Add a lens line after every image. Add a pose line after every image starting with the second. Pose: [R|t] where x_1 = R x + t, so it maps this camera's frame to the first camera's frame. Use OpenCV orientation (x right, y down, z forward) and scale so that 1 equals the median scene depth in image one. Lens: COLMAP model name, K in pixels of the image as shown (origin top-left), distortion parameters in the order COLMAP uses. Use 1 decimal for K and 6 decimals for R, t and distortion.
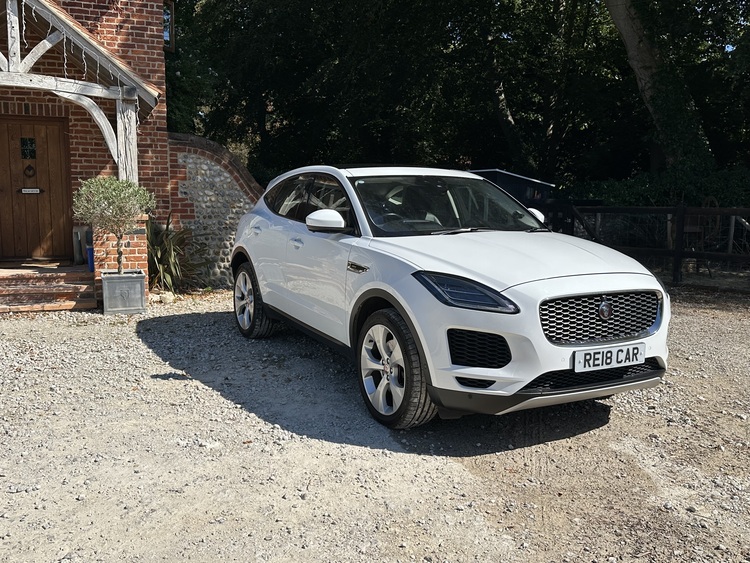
lens RADIAL K [[696.5, 0, 375.0], [0, 696.5, 281.5], [0, 0, 1]] dist [0.153232, -0.313829]
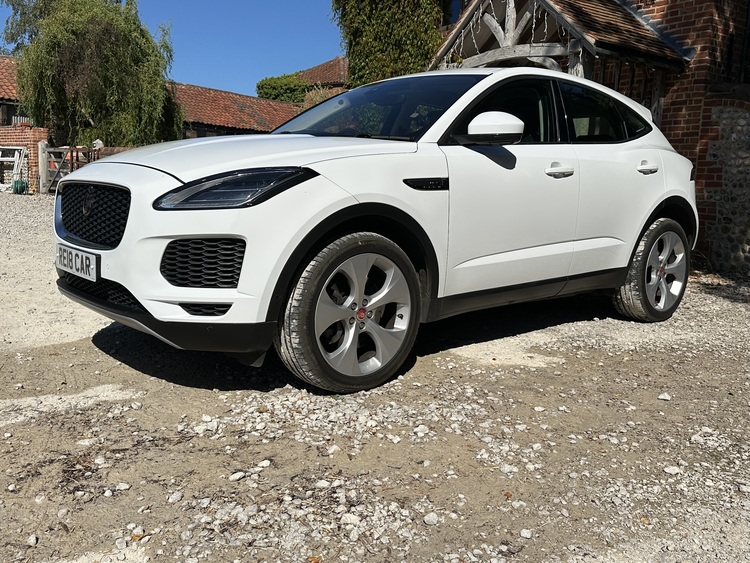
lens RADIAL K [[696.5, 0, 375.0], [0, 696.5, 281.5], [0, 0, 1]] dist [0.153232, -0.313829]
pose [[0.213214, 0.132176, -0.968023, 0.952981], [-0.155562, 0.982759, 0.099924, -0.004253], [0.964541, 0.129283, 0.230100, 0.909846]]
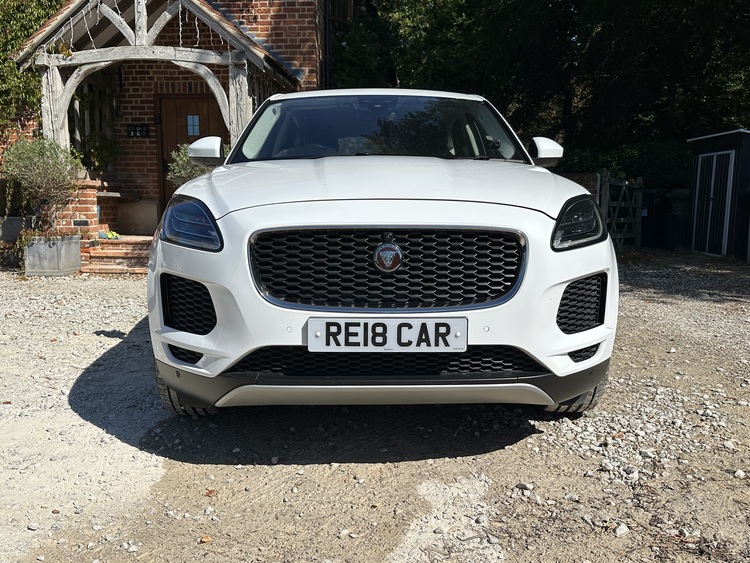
lens RADIAL K [[696.5, 0, 375.0], [0, 696.5, 281.5], [0, 0, 1]] dist [0.153232, -0.313829]
pose [[0.882792, 0.047528, -0.467354, 0.480574], [-0.050665, 0.998699, 0.005861, 0.047458], [0.467024, 0.018504, 0.884051, 0.376879]]
